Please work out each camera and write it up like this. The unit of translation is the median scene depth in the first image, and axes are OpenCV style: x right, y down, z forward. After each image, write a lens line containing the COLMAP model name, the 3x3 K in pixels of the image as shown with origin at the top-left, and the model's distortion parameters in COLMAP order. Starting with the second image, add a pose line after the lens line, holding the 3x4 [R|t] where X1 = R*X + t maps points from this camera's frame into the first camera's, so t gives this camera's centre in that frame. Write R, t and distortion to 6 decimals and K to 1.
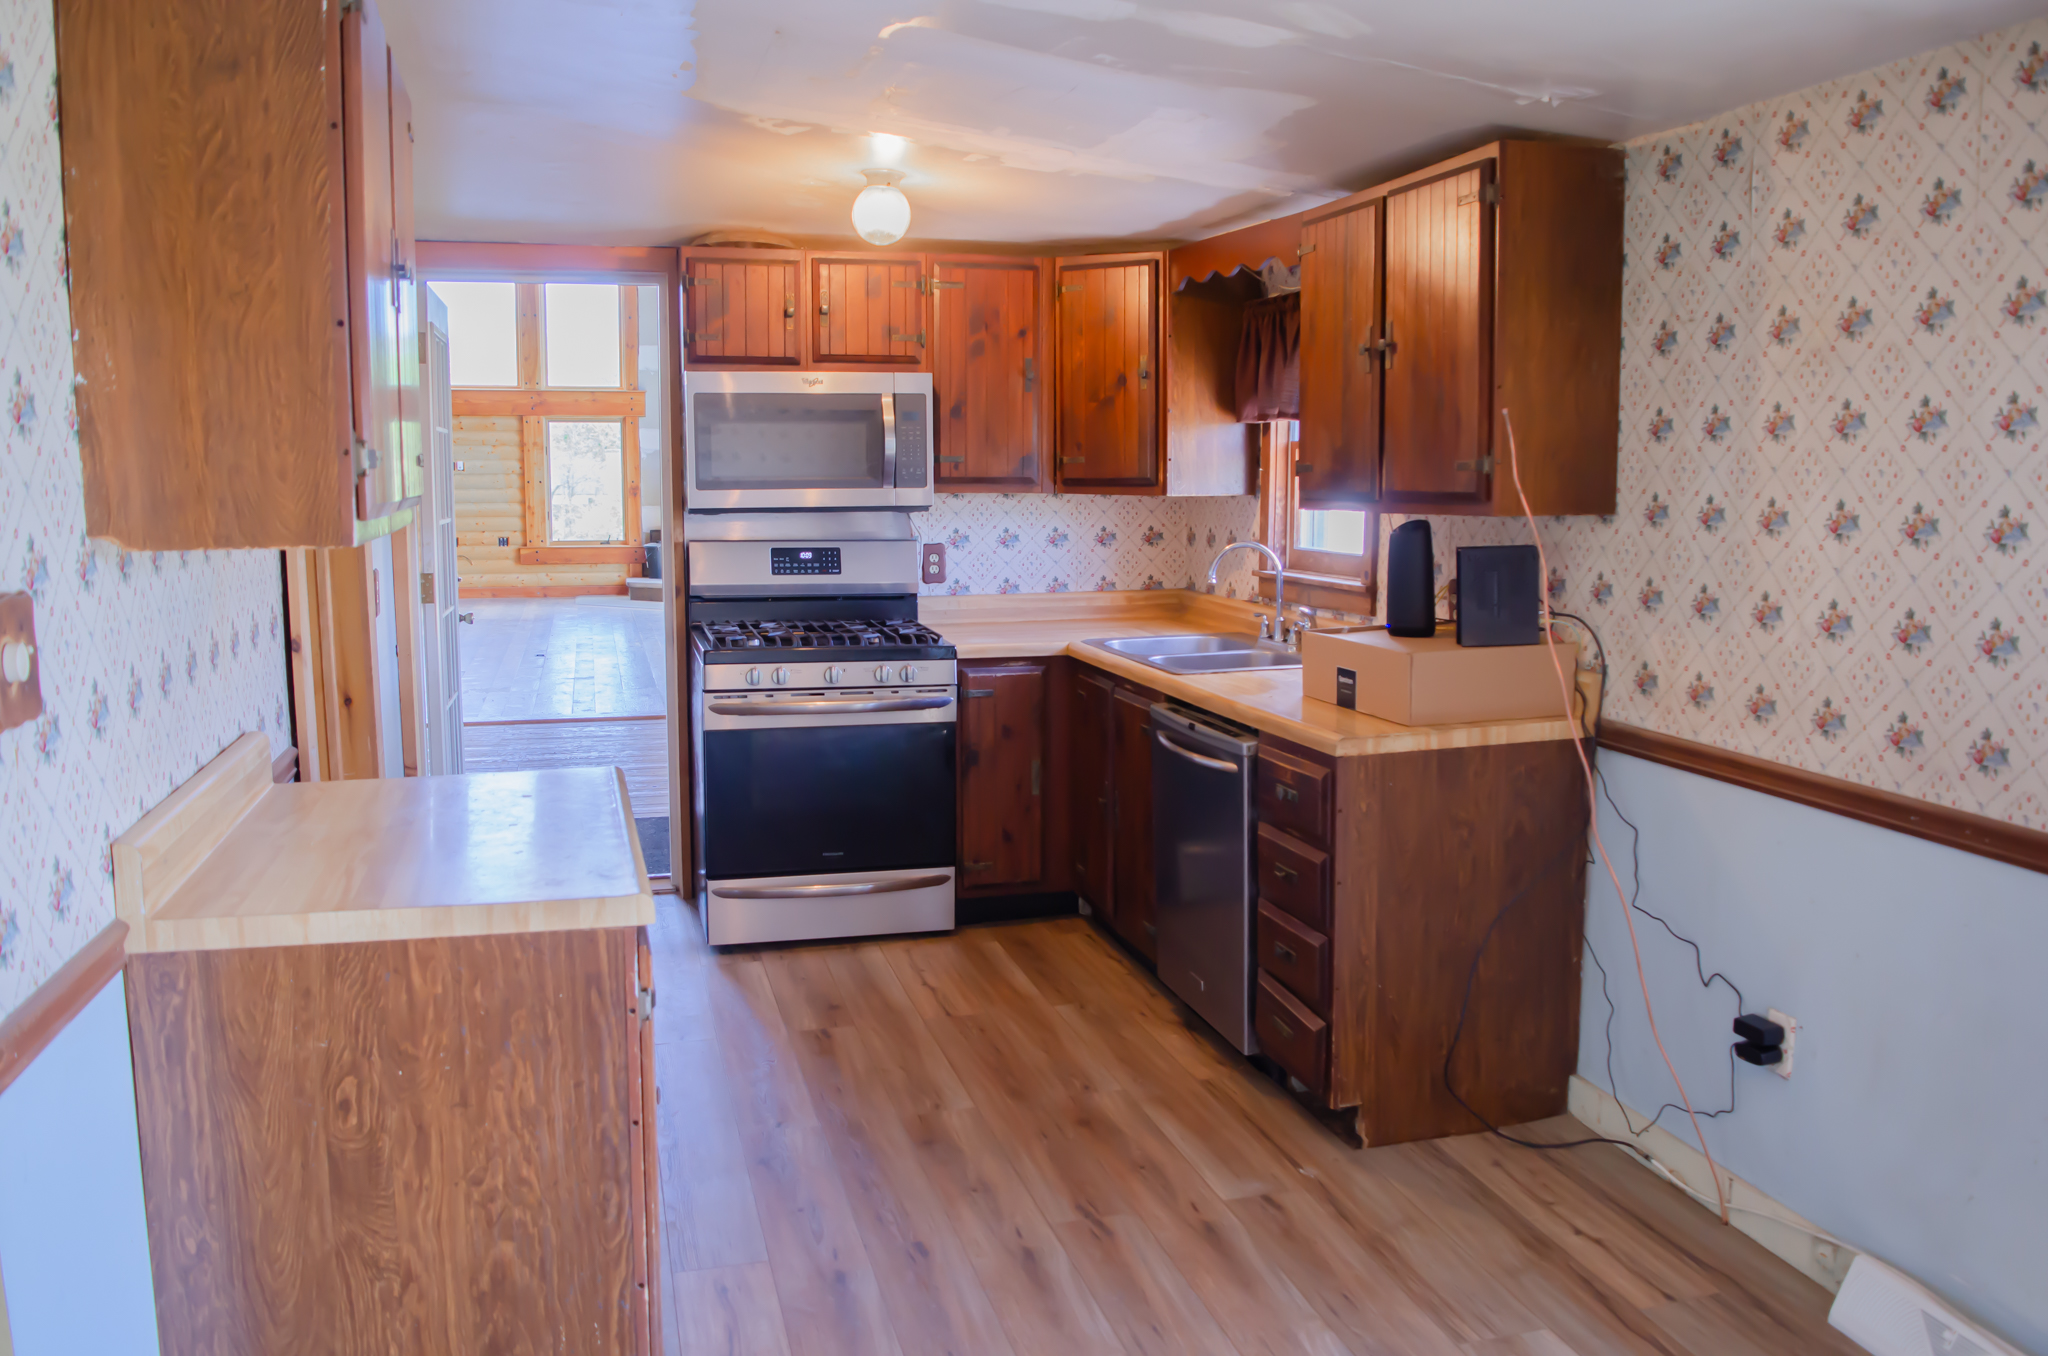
lens RADIAL K [[1596.2, 0, 1034.6], [0, 1596.2, 685.0], [0, 0, 1]] dist [-0.094603, 0.023392]
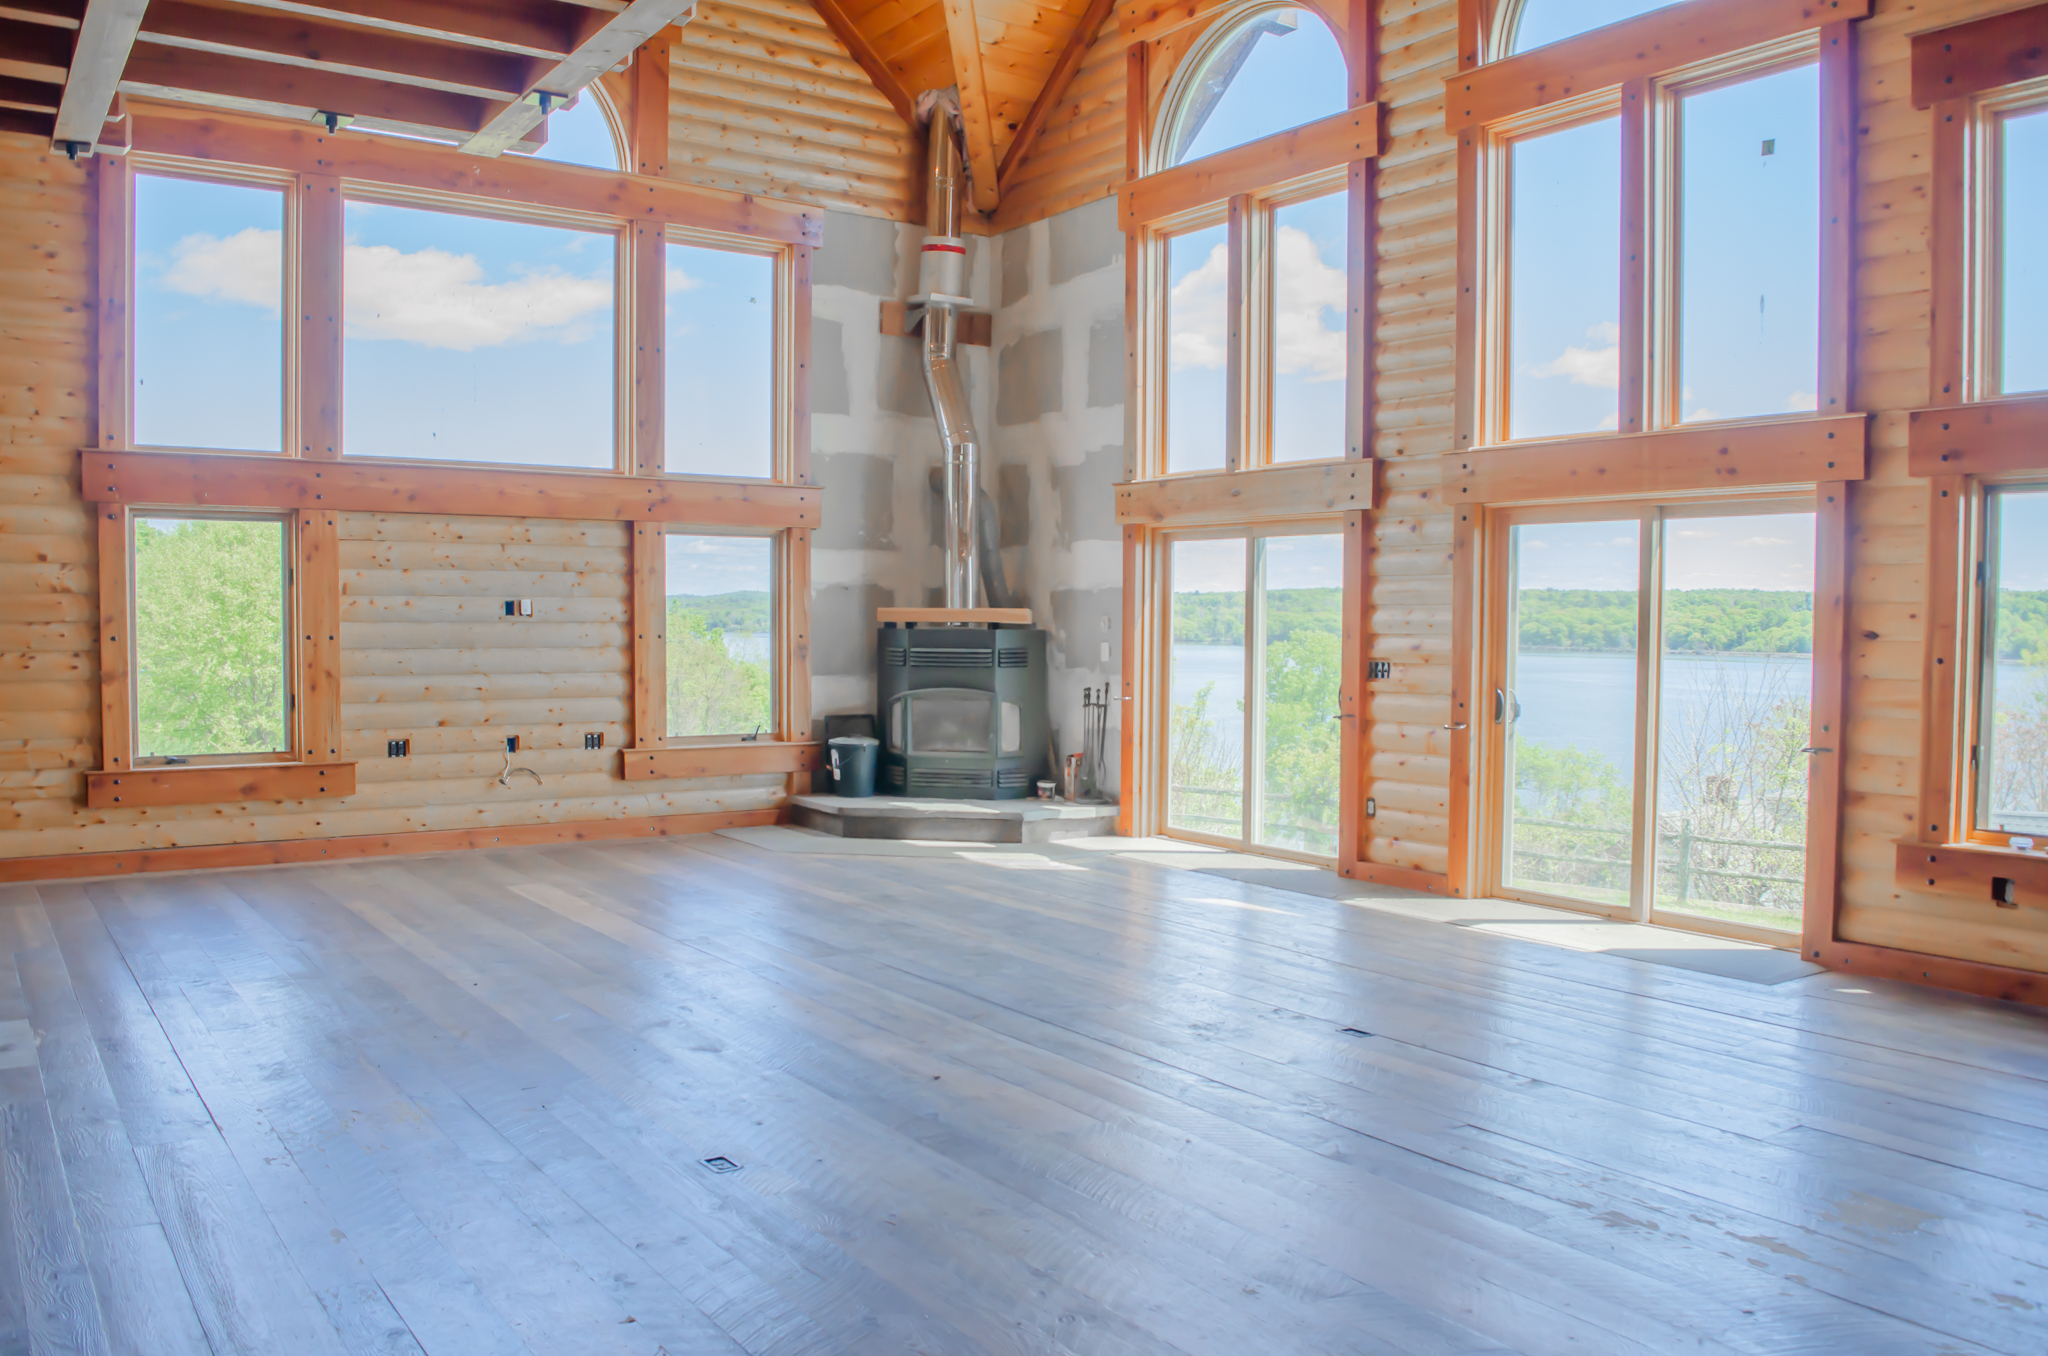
lens RADIAL K [[1596.2, 0, 1020.8], [0, 1596.2, 693.2], [0, 0, 1]] dist [-0.094603, 0.023392]
pose [[0.942422, -0.016181, 0.334035, -2.107750], [0.045138, 0.995844, -0.079109, -0.309142], [-0.331366, 0.089632, 0.939235, 2.278119]]
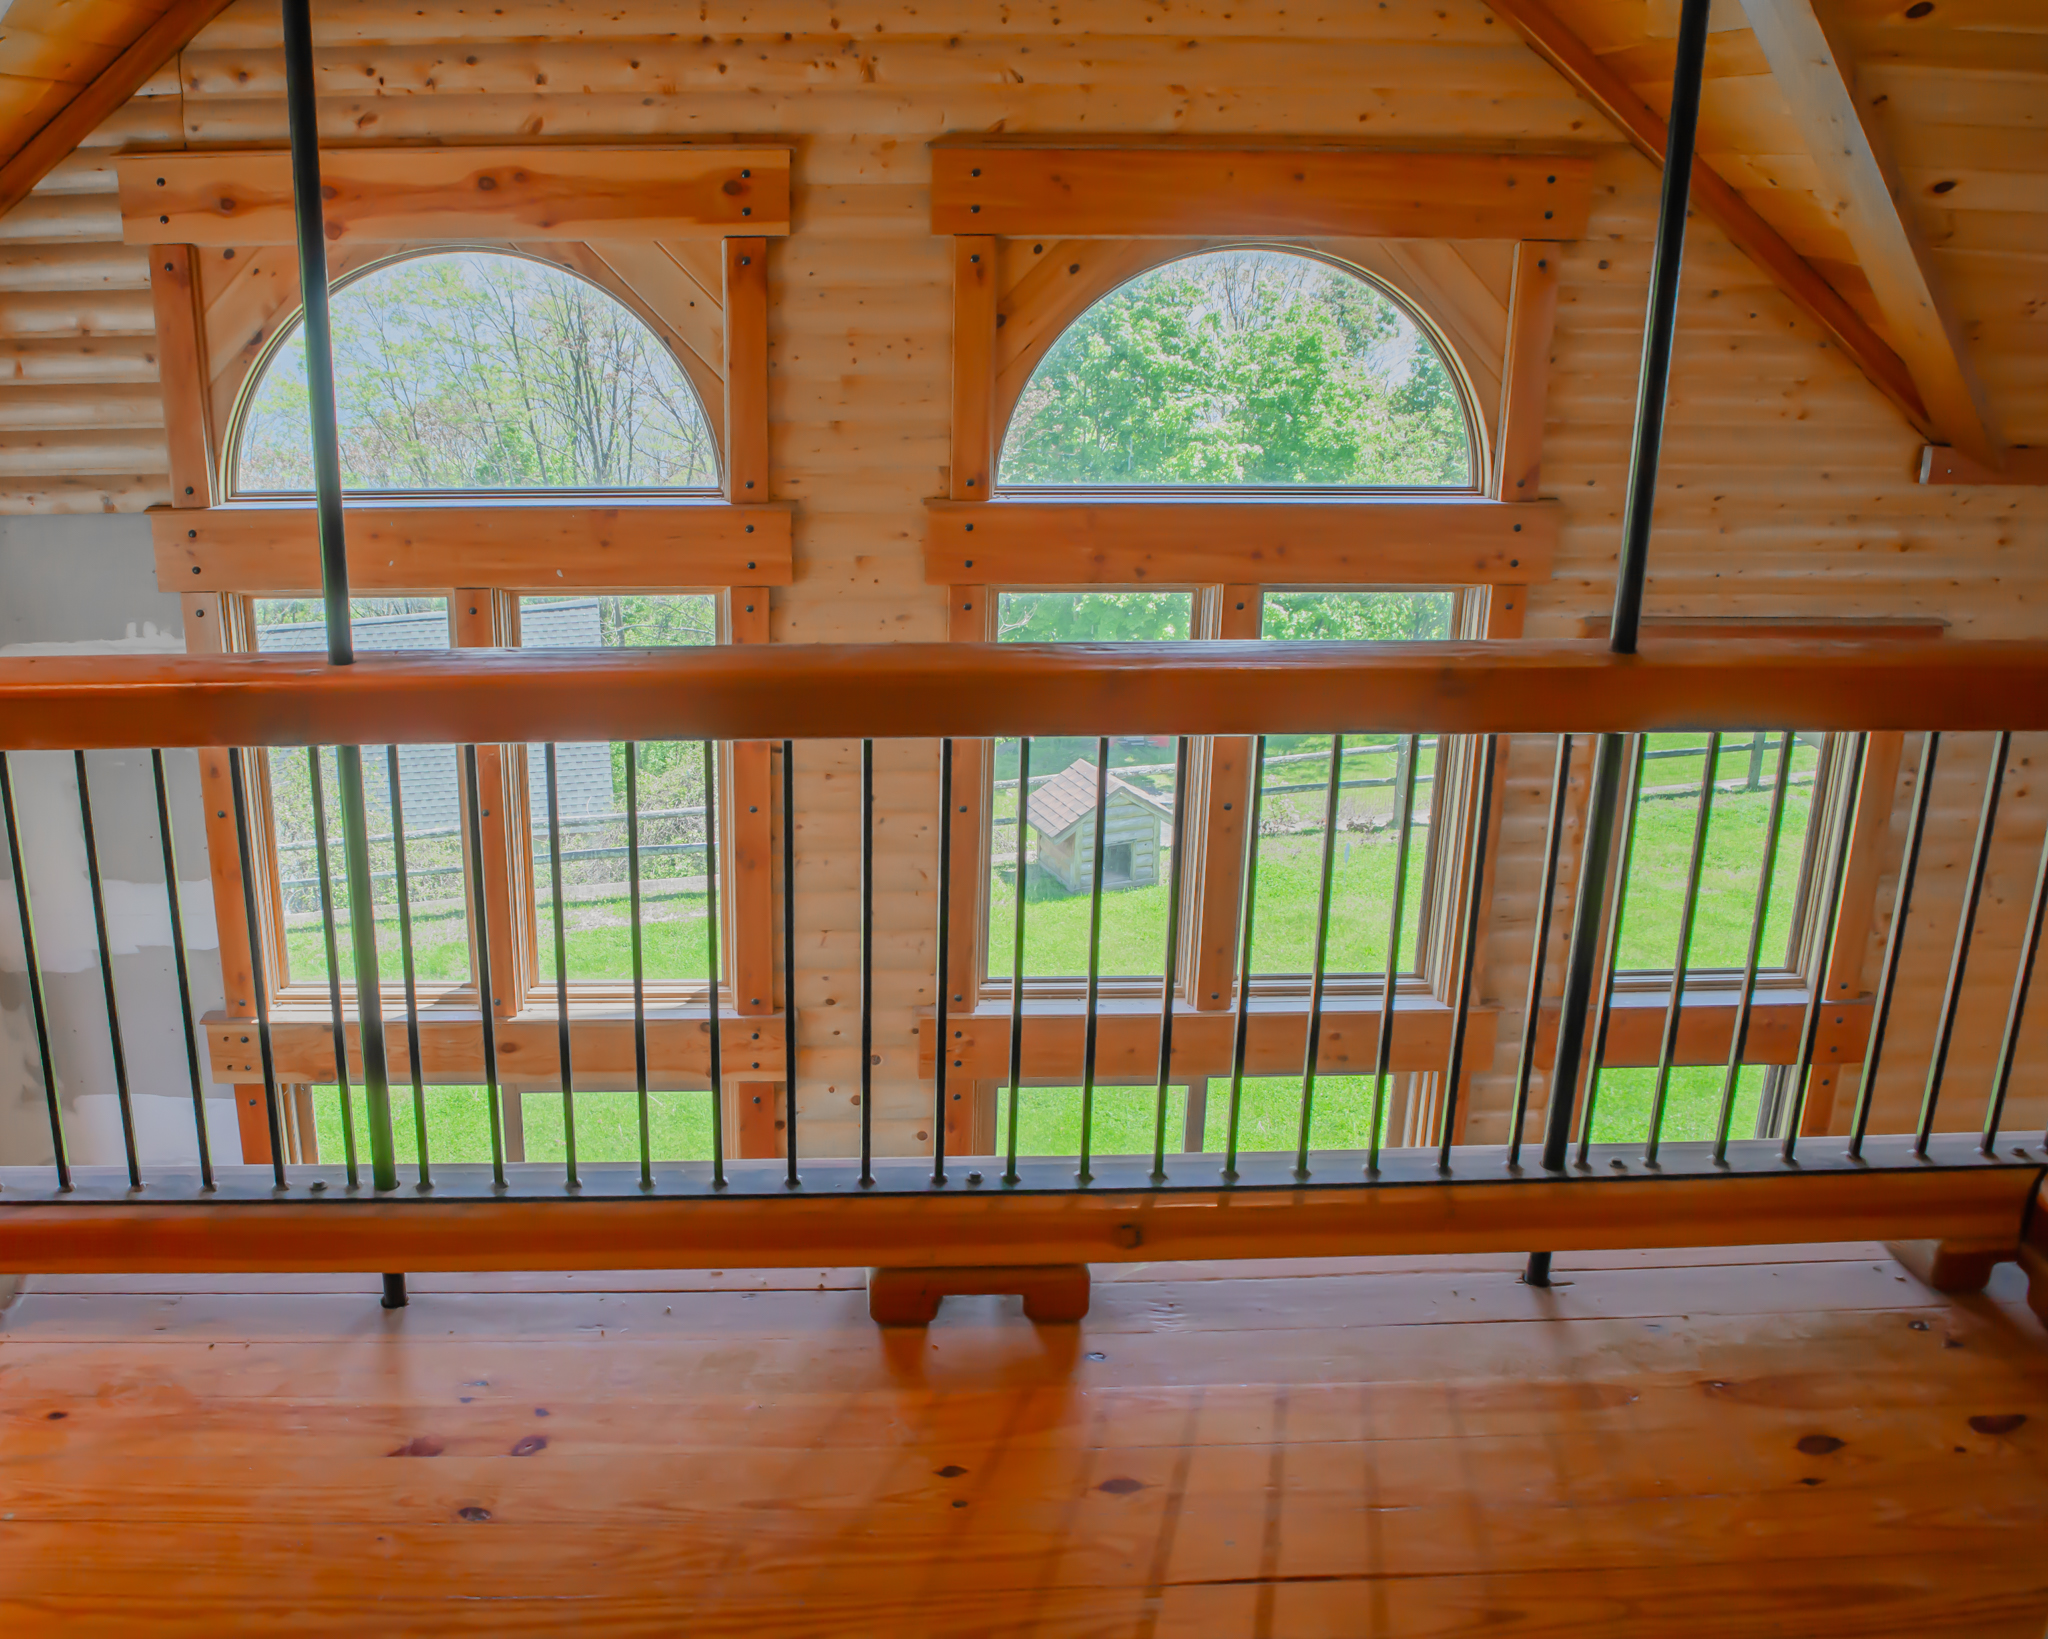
lens RADIAL K [[1935.3, 0, 832.1], [0, 1935.3, 828.7], [0, 0, 1]] dist [-0.084399, 0.000000]
pose [[0.238869, -0.308977, 0.920584, -2.661724], [0.131060, 0.949611, 0.284713, -1.737081], [-0.962167, 0.052642, 0.267327, 3.893462]]
